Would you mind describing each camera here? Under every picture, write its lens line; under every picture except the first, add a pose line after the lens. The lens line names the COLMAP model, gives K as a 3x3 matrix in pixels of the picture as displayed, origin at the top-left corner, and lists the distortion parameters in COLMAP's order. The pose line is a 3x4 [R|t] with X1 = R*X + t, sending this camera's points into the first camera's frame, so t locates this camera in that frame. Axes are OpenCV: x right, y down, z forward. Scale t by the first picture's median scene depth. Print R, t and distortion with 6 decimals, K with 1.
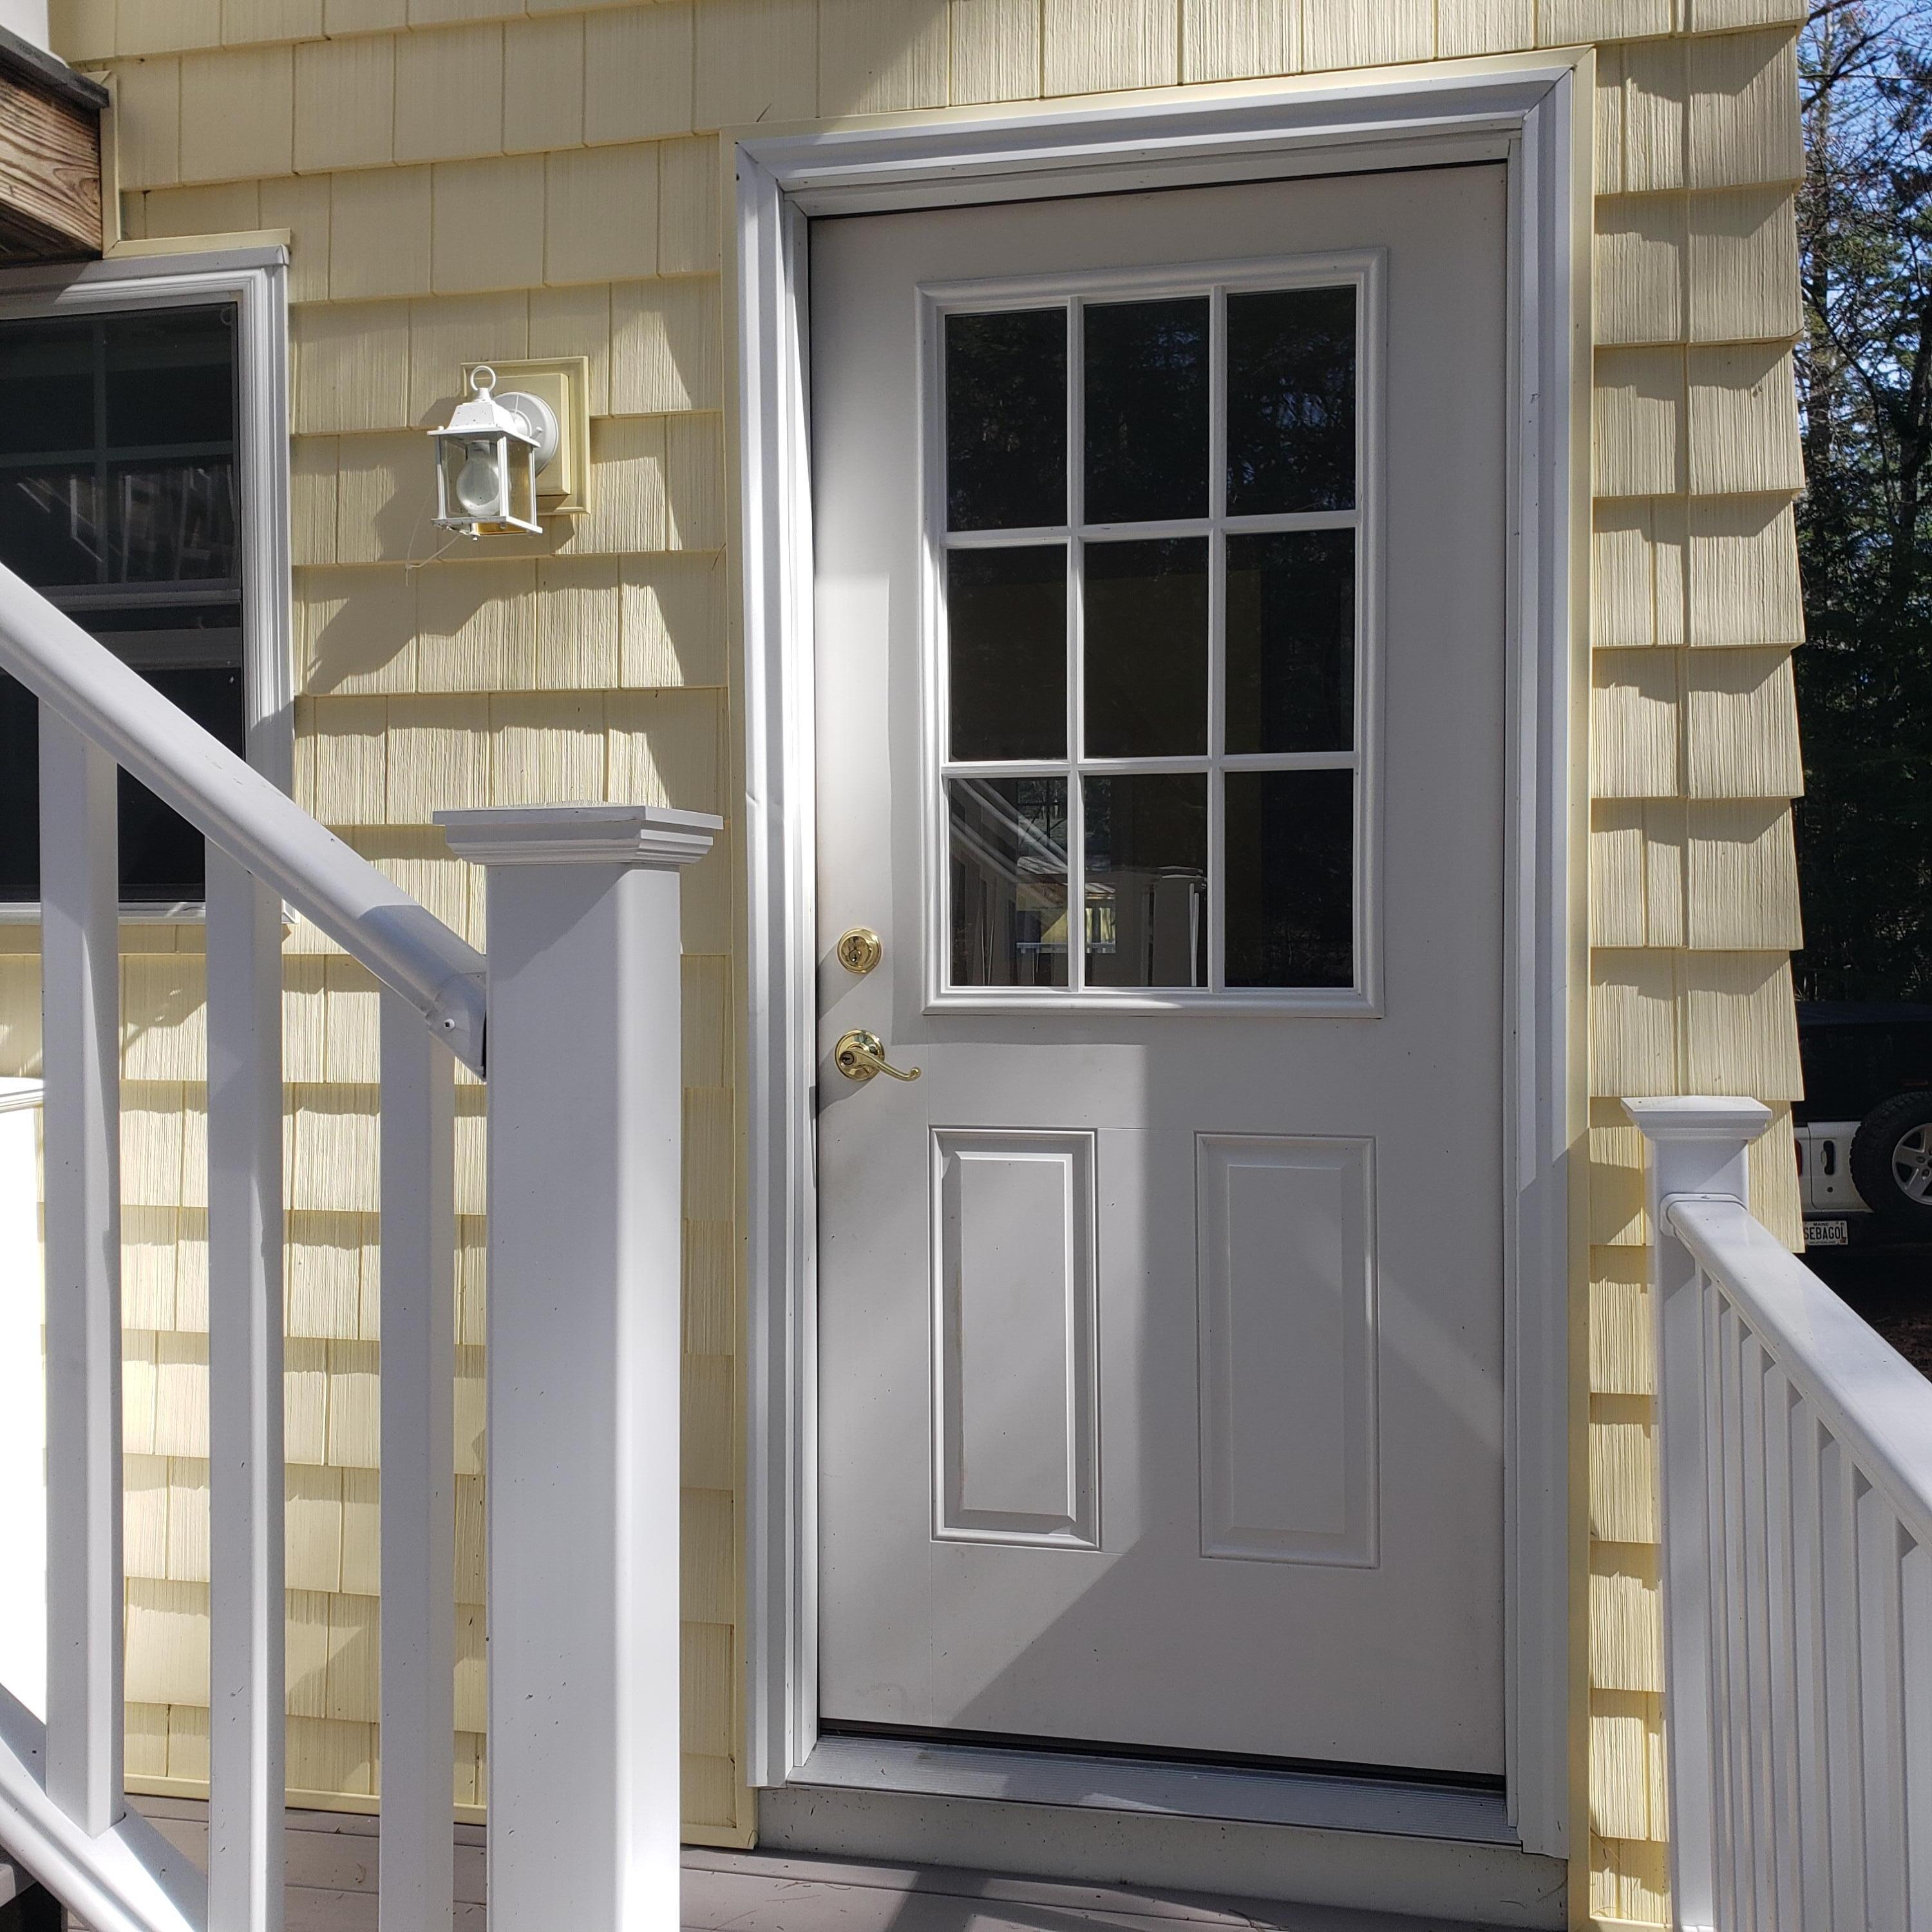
lens RADIAL K [[2003.0, 0, 932.7], [0, 2003.0, 964.7], [0, 0, 1]] dist [0.049612, -0.042049]
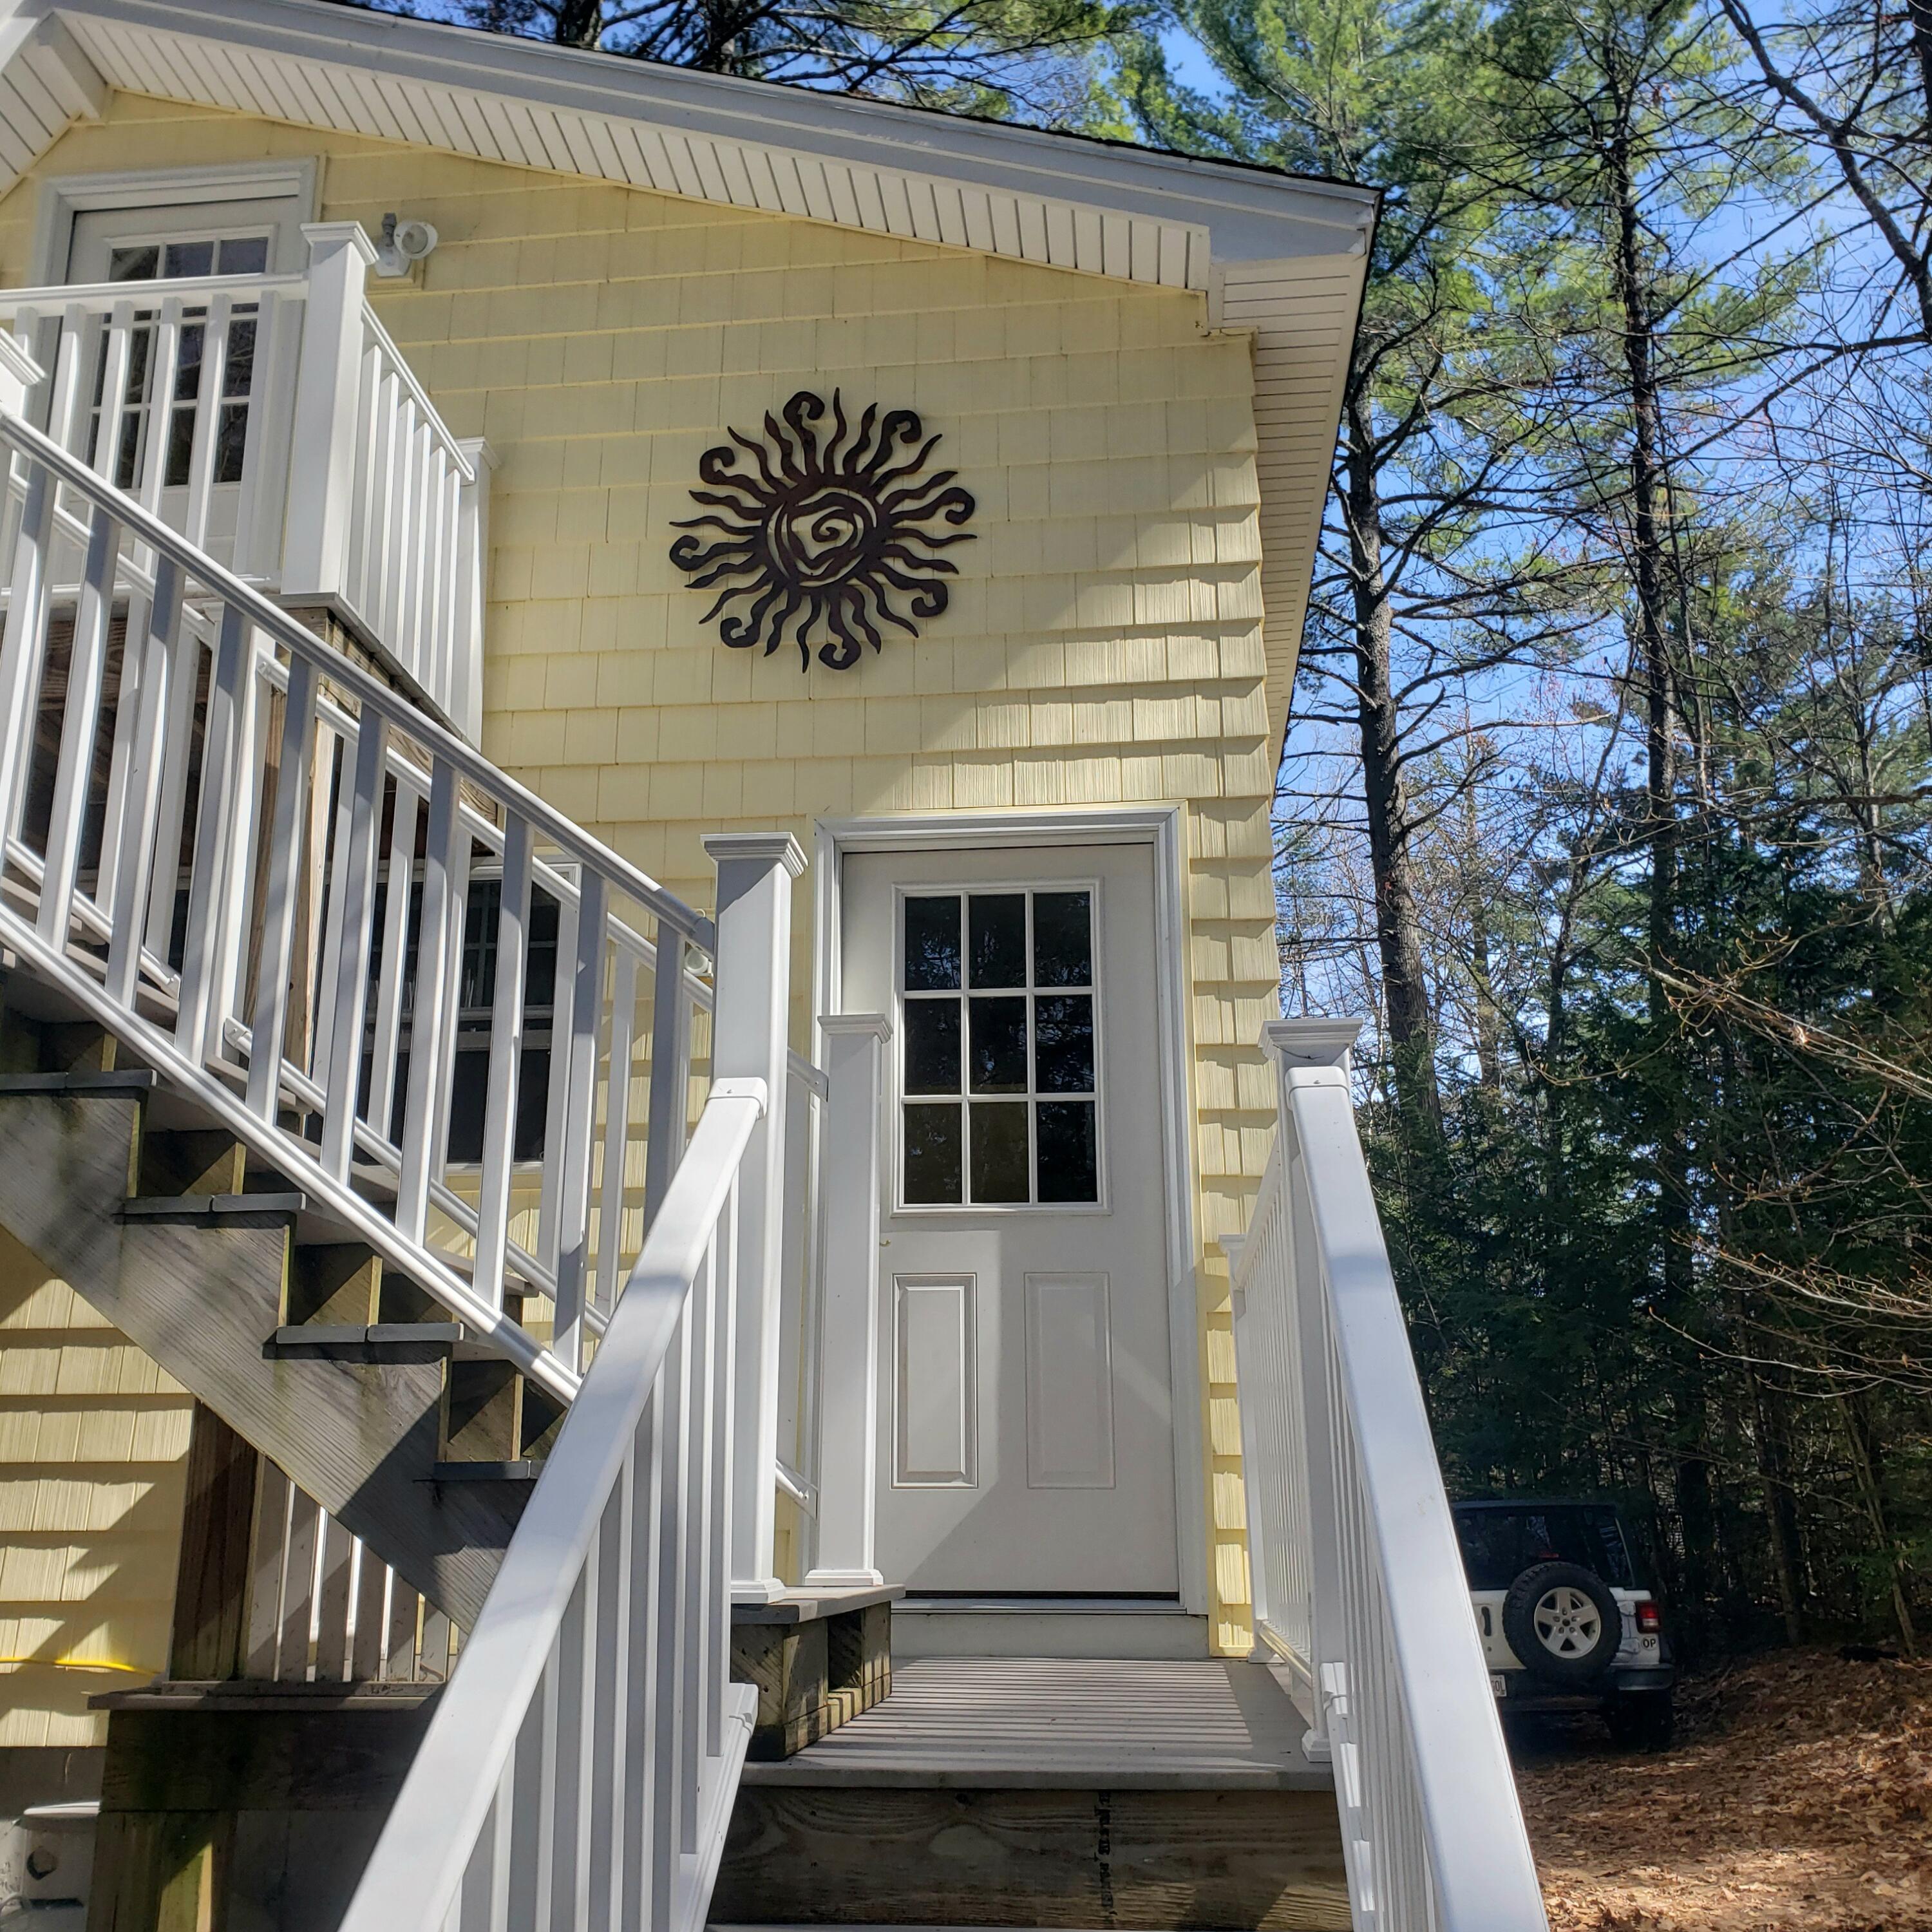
lens RADIAL K [[2003.0, 0, 932.7], [0, 2003.0, 964.7], [0, 0, 1]] dist [0.049612, -0.042049]
pose [[0.991755, 0.039705, 0.121840, -0.226028], [-0.001485, 0.954285, -0.298894, 0.398154], [-0.128138, 0.296249, 0.946476, -1.036655]]
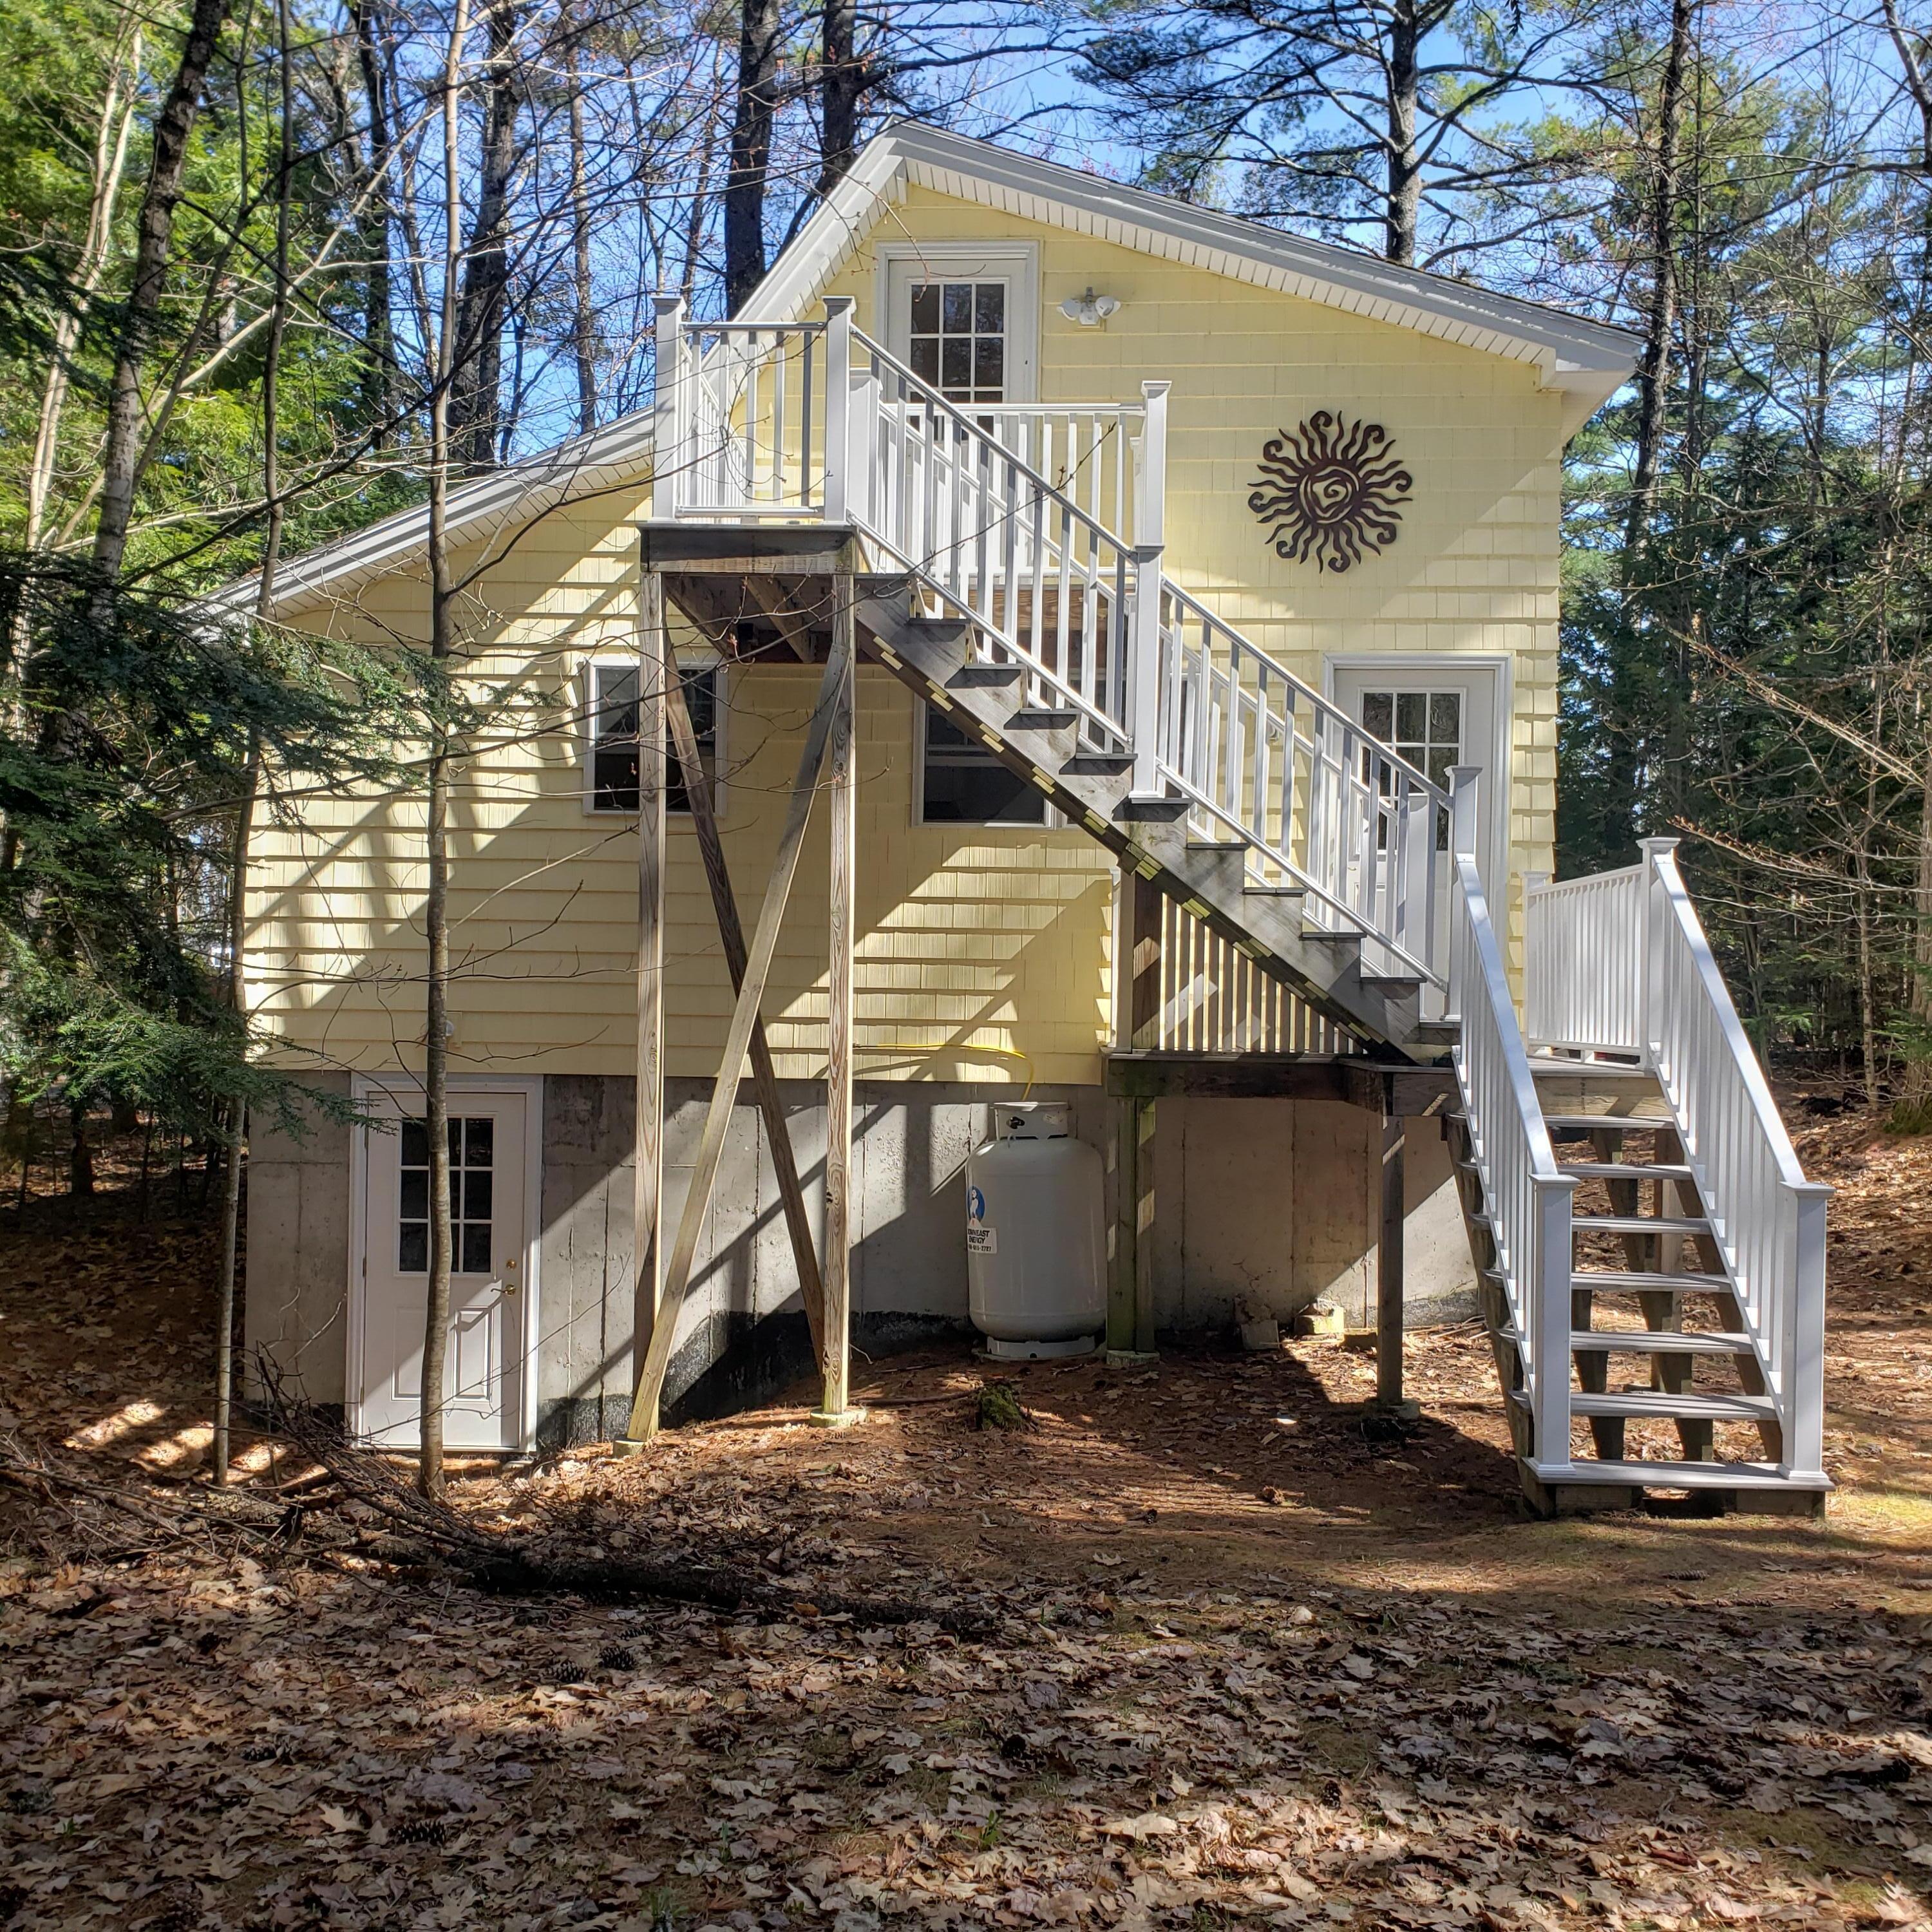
lens RADIAL K [[2003.0, 0, 932.7], [0, 2003.0, 964.7], [0, 0, 1]] dist [0.049612, -0.042049]
pose [[0.983424, 0.021700, 0.180016, -1.647785], [-0.014983, 0.999143, -0.038590, 0.440923], [-0.180699, 0.035253, 0.982906, -3.013622]]
